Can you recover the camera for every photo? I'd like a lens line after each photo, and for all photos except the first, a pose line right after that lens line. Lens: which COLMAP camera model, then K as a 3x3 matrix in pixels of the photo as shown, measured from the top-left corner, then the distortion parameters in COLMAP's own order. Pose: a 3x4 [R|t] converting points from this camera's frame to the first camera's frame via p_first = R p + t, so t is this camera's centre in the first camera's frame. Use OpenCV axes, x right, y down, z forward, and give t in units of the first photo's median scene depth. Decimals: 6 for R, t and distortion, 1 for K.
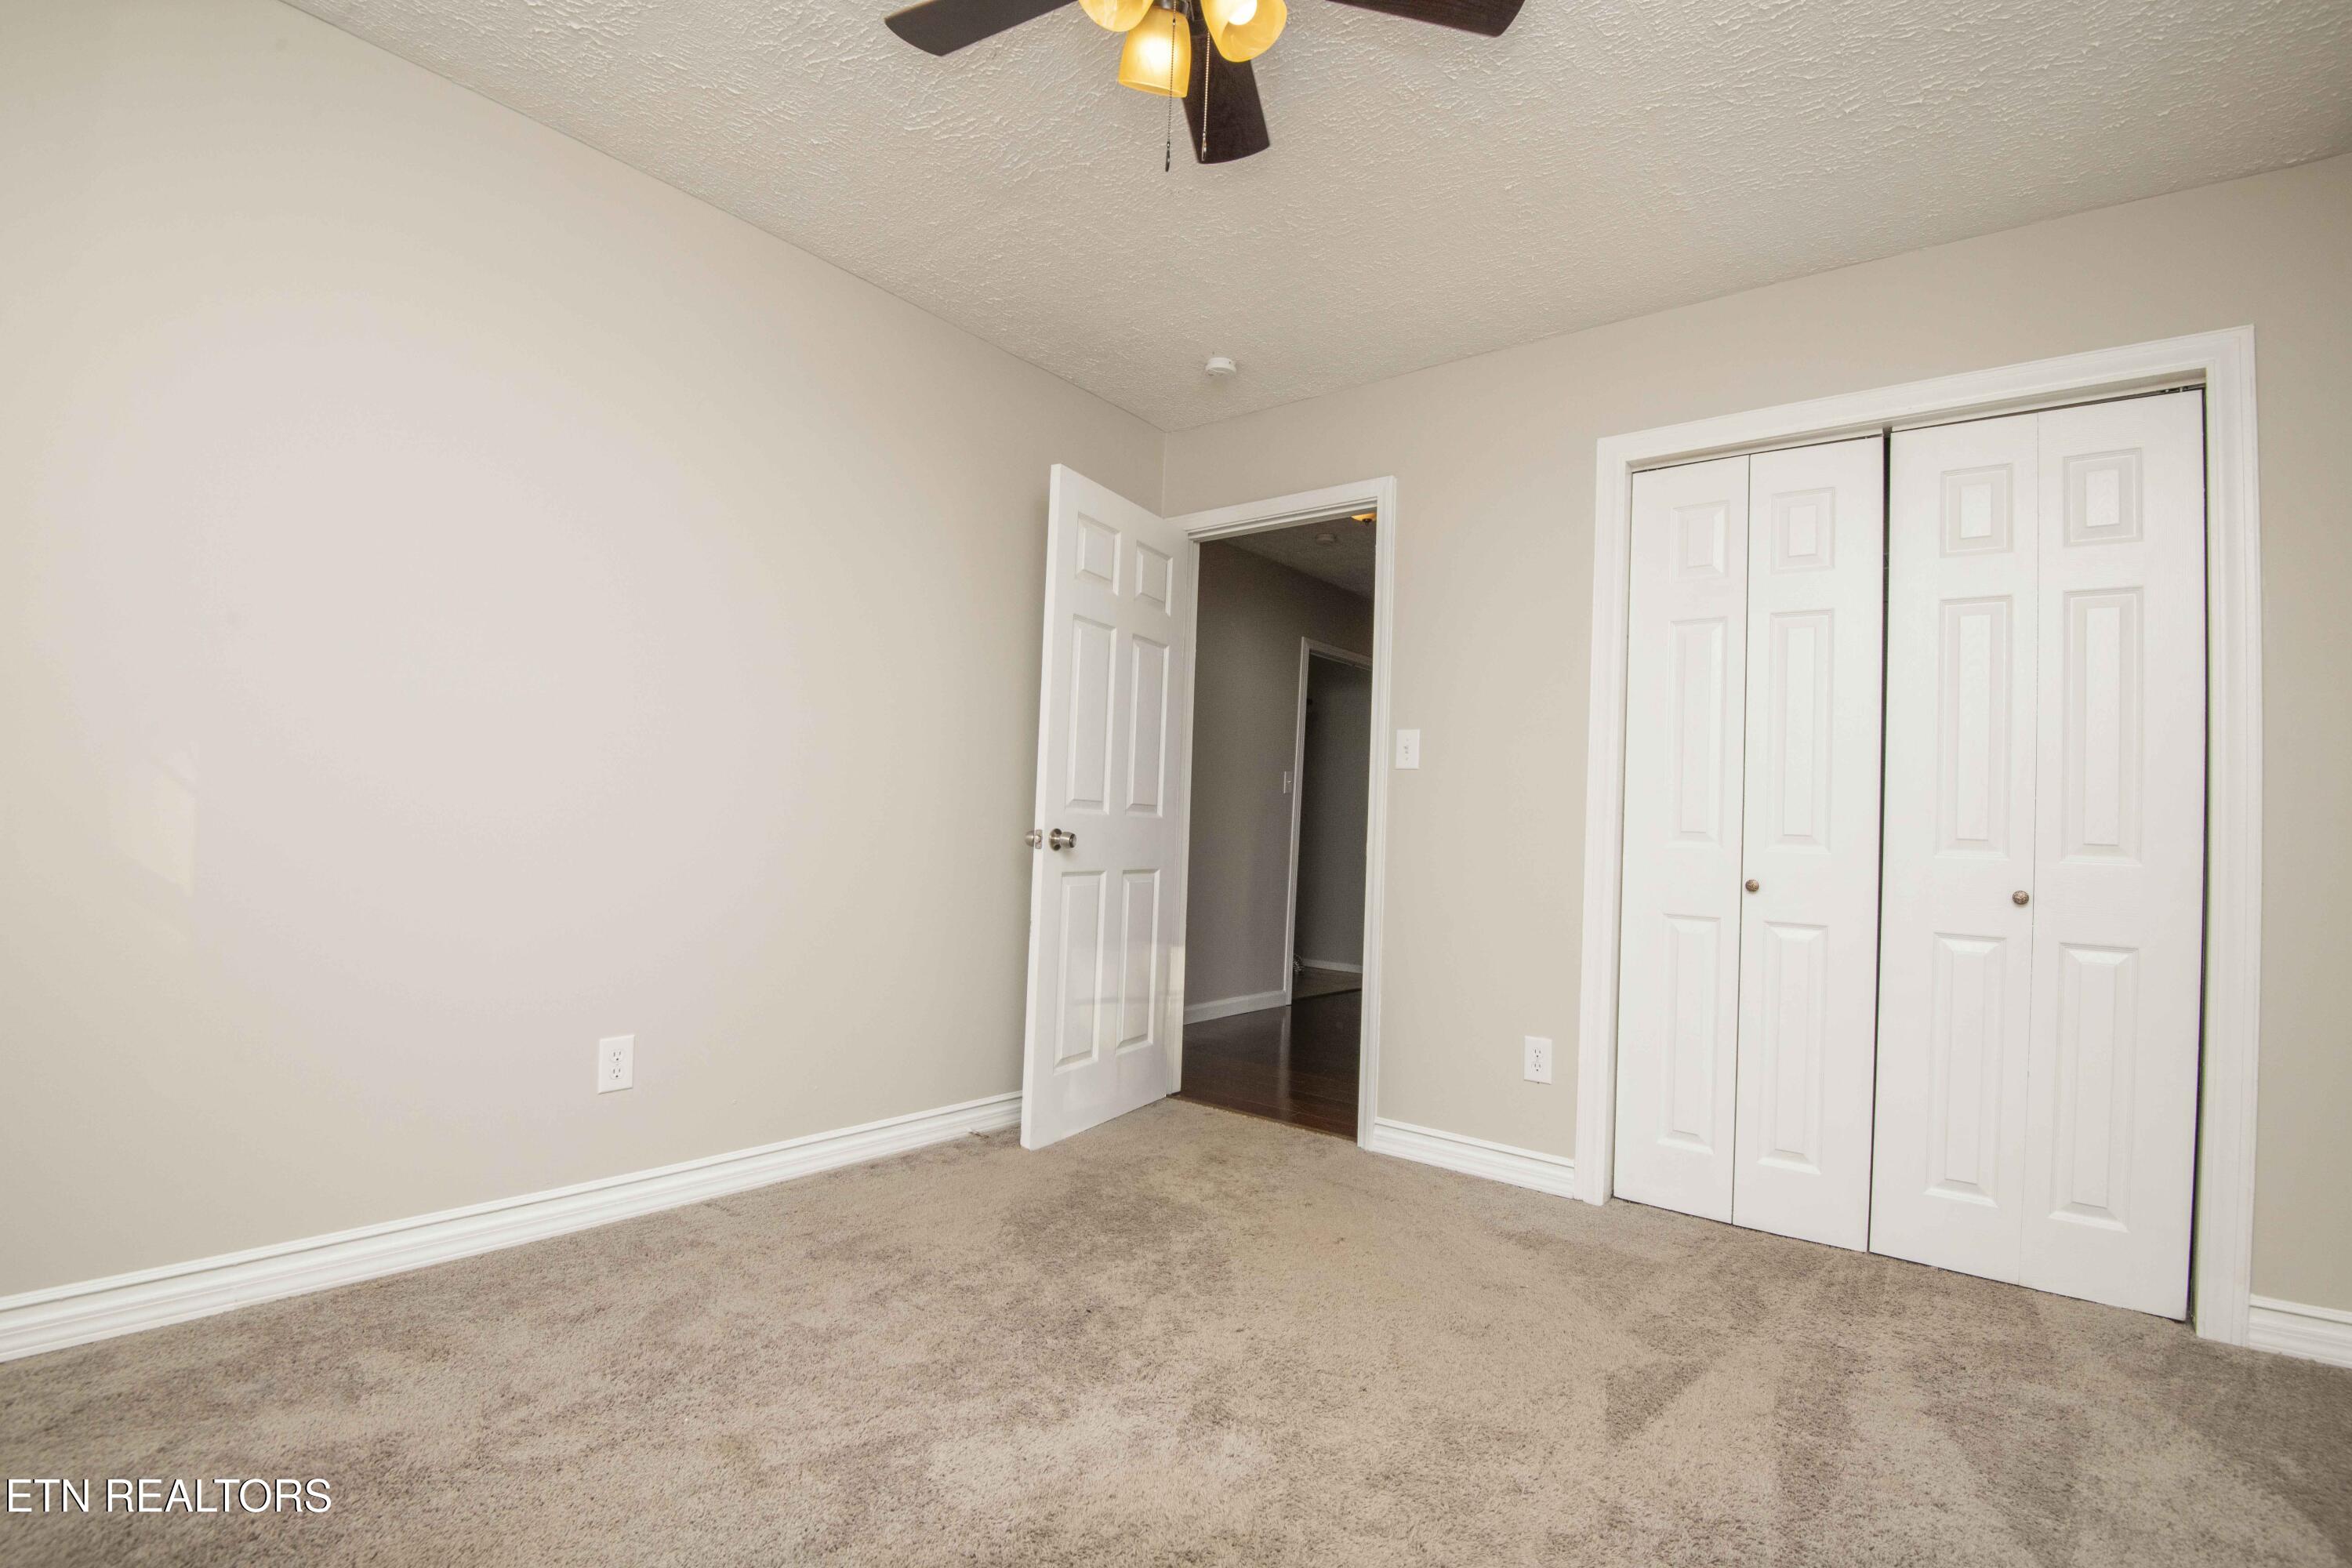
lens RADIAL K [[1114.4, 0, 1205.2], [0, 1114.4, 784.2], [0, 0, 1]] dist [-0.001591, -0.024638]
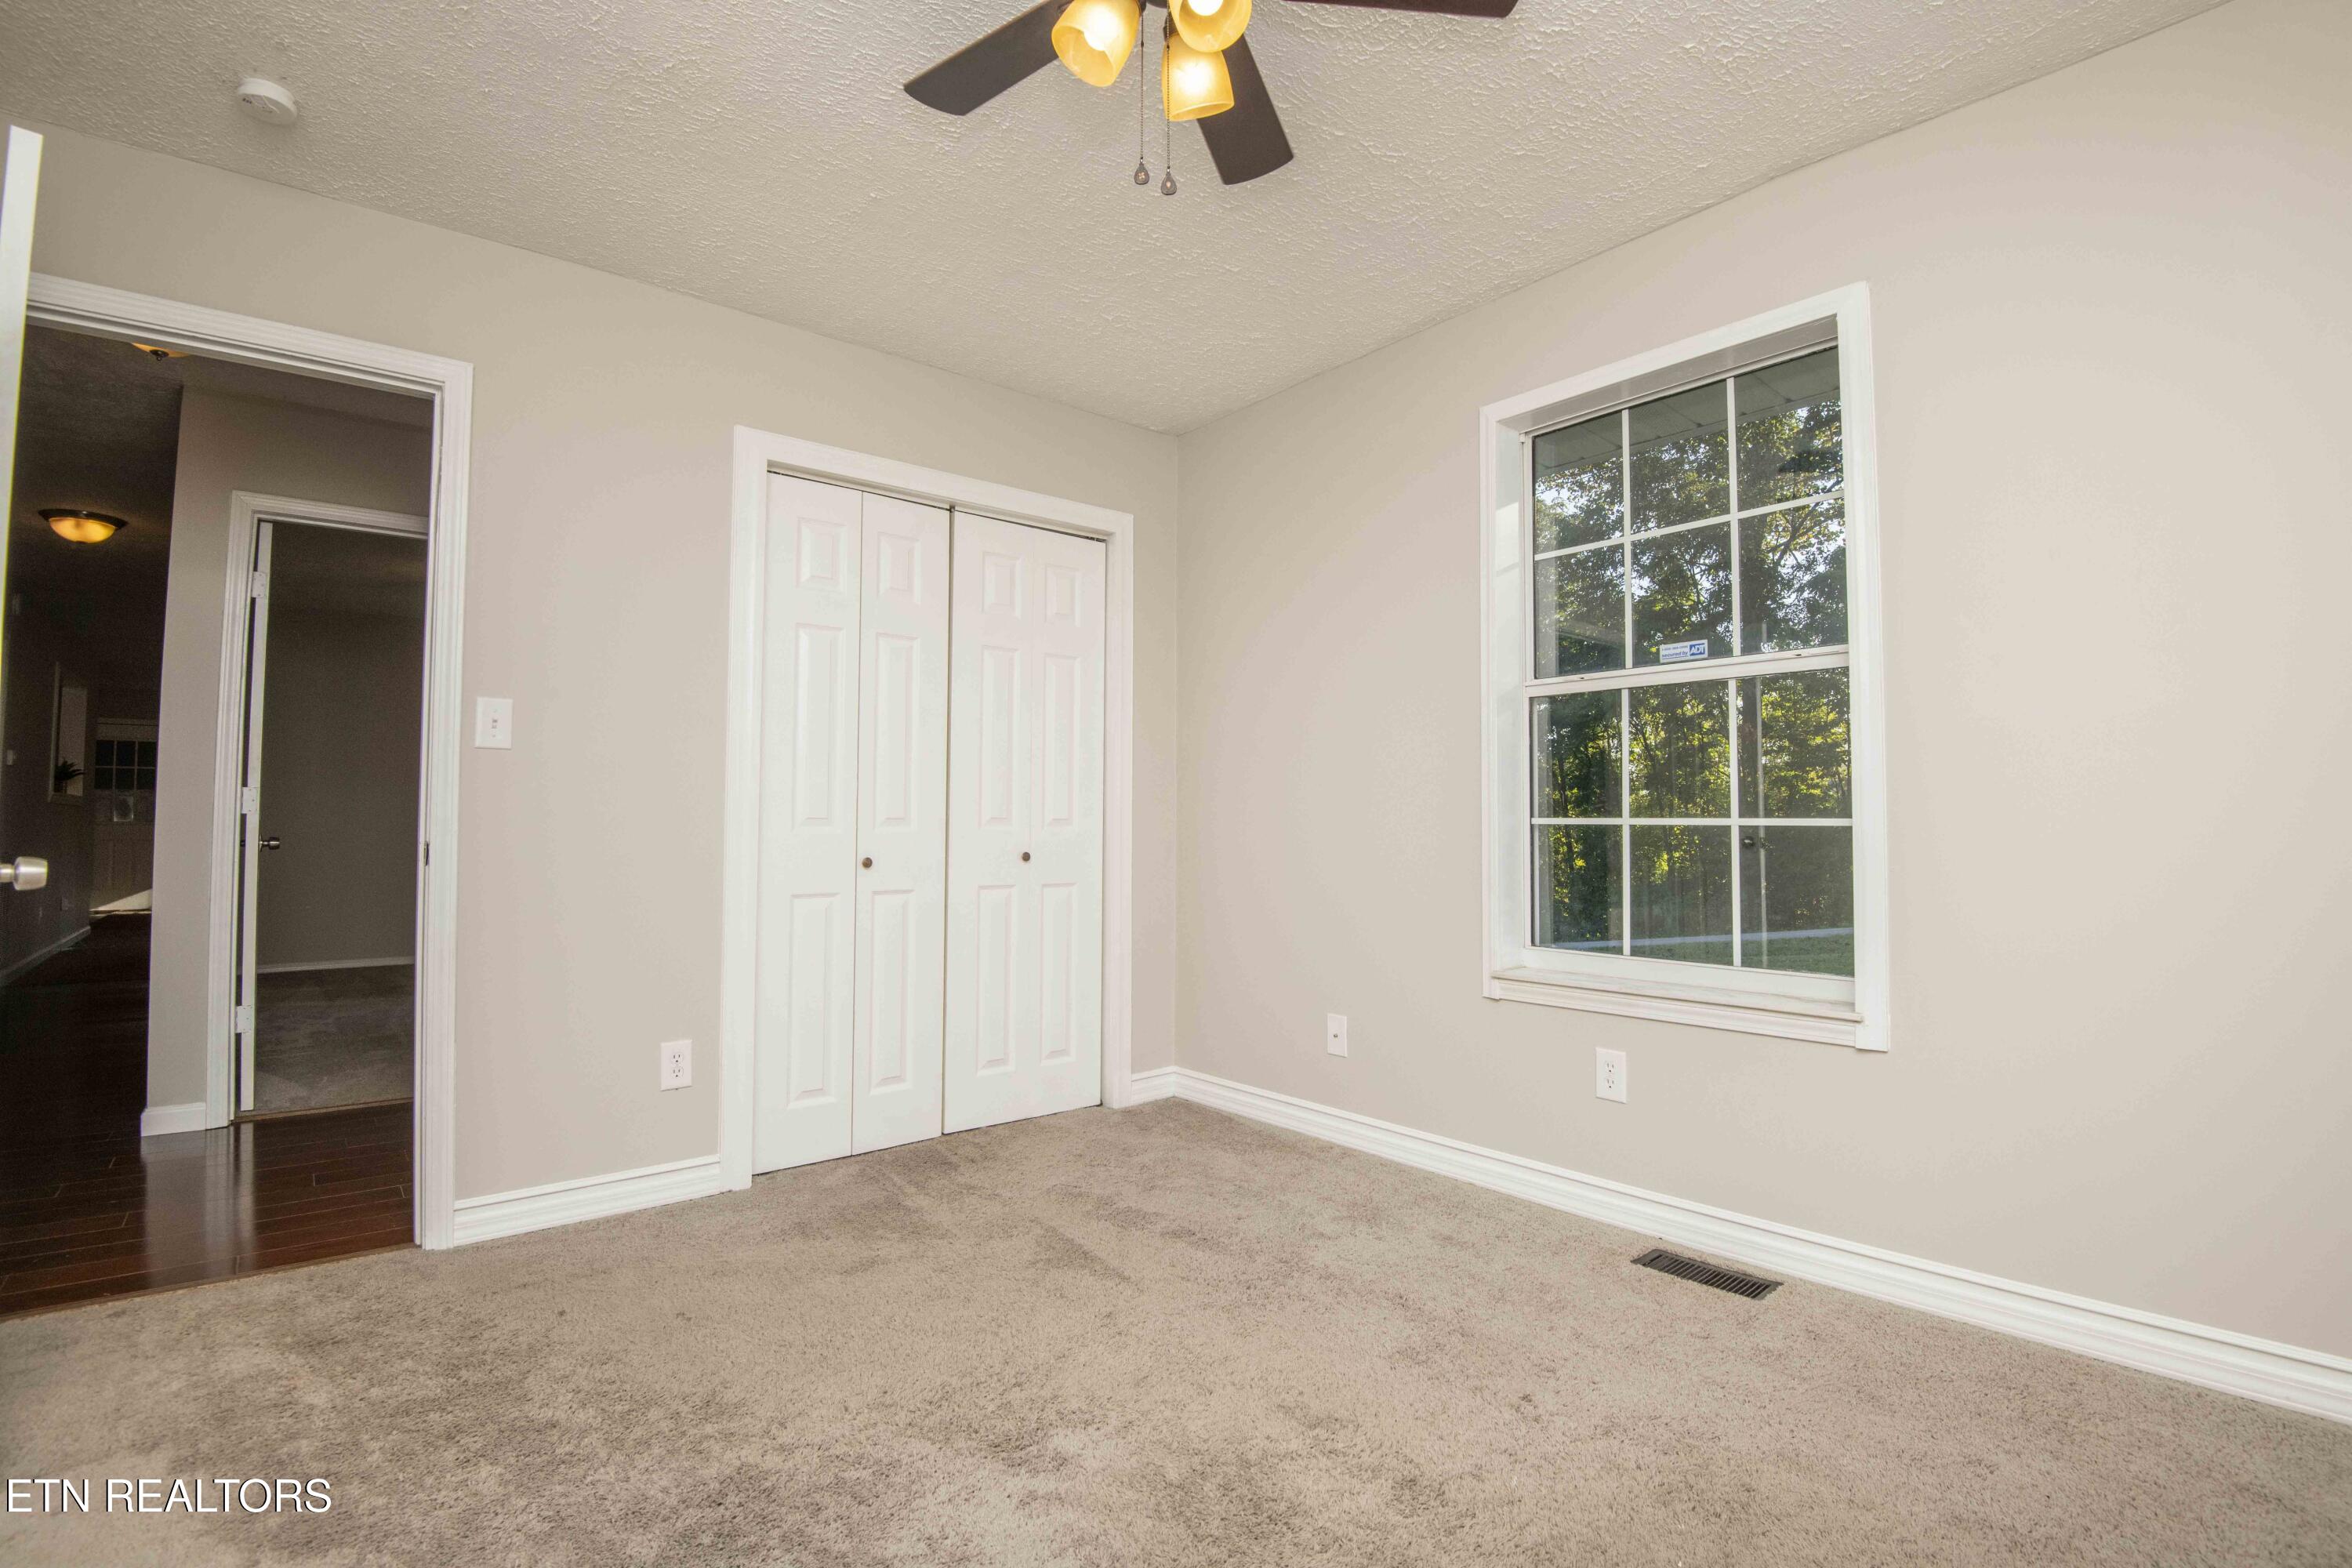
lens RADIAL K [[1091.2, 0, 1188.9], [0, 1091.2, 781.6], [0, 0, 1]] dist [-0.001312, -0.027735]
pose [[0.193629, 0.000926, 0.981074, -0.575737], [-0.027079, 0.999624, 0.004401, -0.007650], [-0.980701, -0.027419, 0.193581, 0.449629]]
